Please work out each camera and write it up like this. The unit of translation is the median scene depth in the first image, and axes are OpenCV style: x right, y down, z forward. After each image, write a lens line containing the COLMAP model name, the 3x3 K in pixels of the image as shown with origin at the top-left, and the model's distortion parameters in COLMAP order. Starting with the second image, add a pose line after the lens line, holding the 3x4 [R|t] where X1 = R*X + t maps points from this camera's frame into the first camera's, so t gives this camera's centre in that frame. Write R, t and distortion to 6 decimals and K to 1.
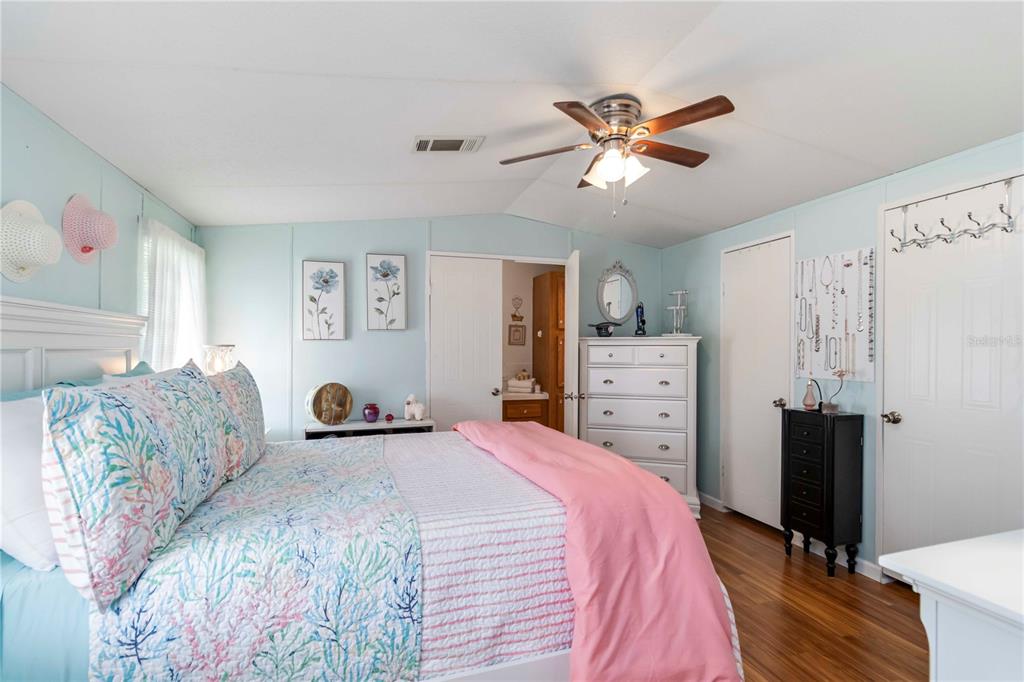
lens RADIAL K [[482.7, 0, 520.8], [0, 482.7, 346.6], [0, 0, 1]] dist [-0.001385, 0.000198]
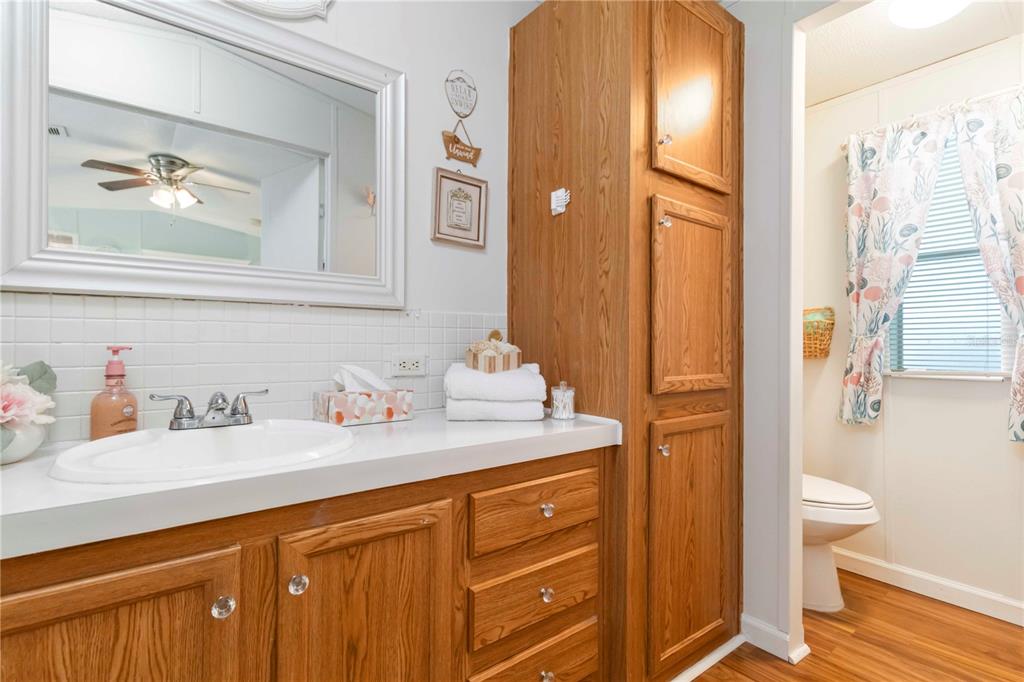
lens RADIAL K [[482.7, 0, 514.6], [0, 482.7, 336.7], [0, 0, 1]] dist [-0.001385, 0.000198]
pose [[0.944984, -0.002178, 0.327109, -0.071041], [-0.001737, 0.999930, 0.011675, 0.046461], [-0.327112, -0.011601, 0.944914, 0.725178]]
